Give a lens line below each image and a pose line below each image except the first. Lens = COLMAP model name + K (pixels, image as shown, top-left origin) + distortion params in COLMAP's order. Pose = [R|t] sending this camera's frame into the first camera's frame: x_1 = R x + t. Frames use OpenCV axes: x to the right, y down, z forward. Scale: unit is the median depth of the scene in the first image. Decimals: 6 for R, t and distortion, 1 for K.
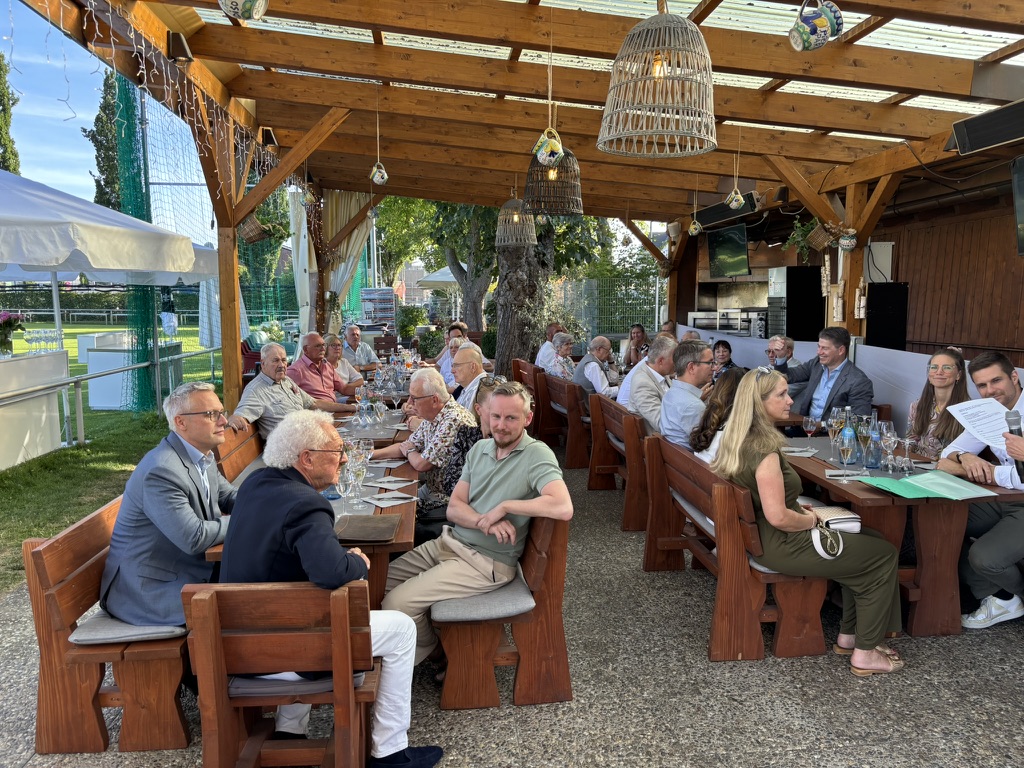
lens RADIAL K [[760.1, 0, 512.0], [0, 760.1, 384.0], [0, 0, 1]] dist [0.031457, -0.045739]
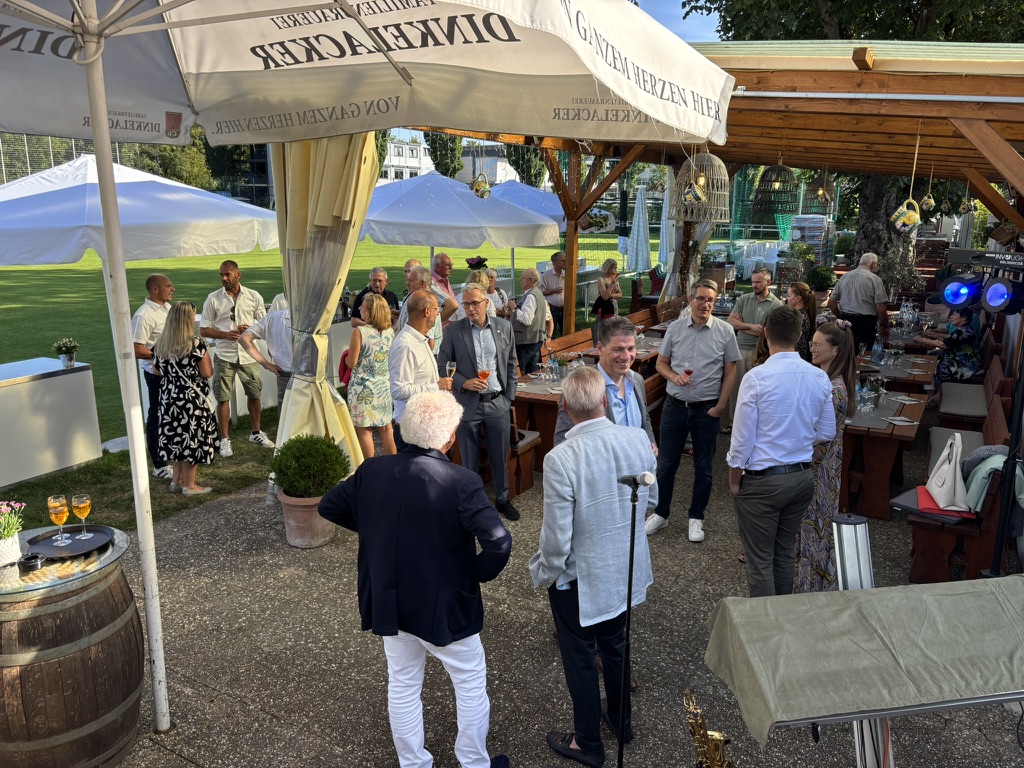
lens RADIAL K [[760.1, 0, 512.0], [0, 760.1, 384.0], [0, 0, 1]] dist [0.031457, -0.045739]
pose [[0.805633, 0.150510, -0.572976, 0.297415], [-0.079107, 0.985858, 0.147738, -0.046089], [0.587109, -0.073697, 0.806146, -0.252367]]
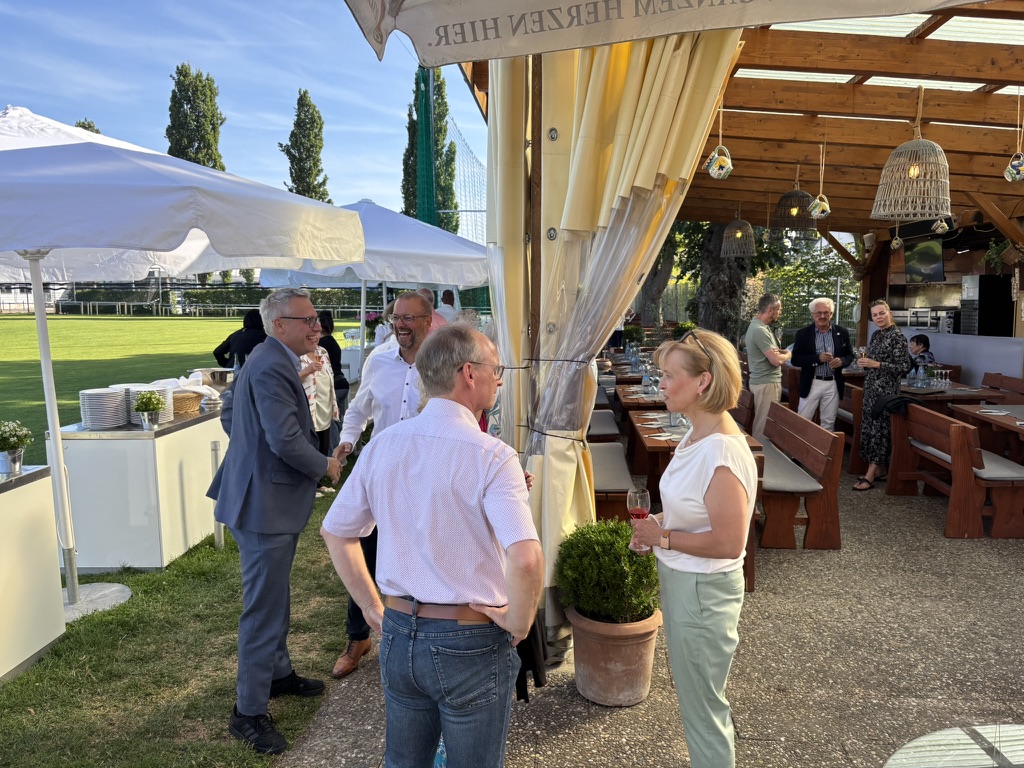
lens RADIAL K [[760.1, 0, 512.0], [0, 760.1, 384.0], [0, 0, 1]] dist [0.031457, -0.045739]
pose [[0.983383, 0.017478, -0.180701, -0.101150], [-0.016180, 0.999832, 0.008657, 0.014539], [0.180822, -0.005590, 0.983500, -0.225686]]
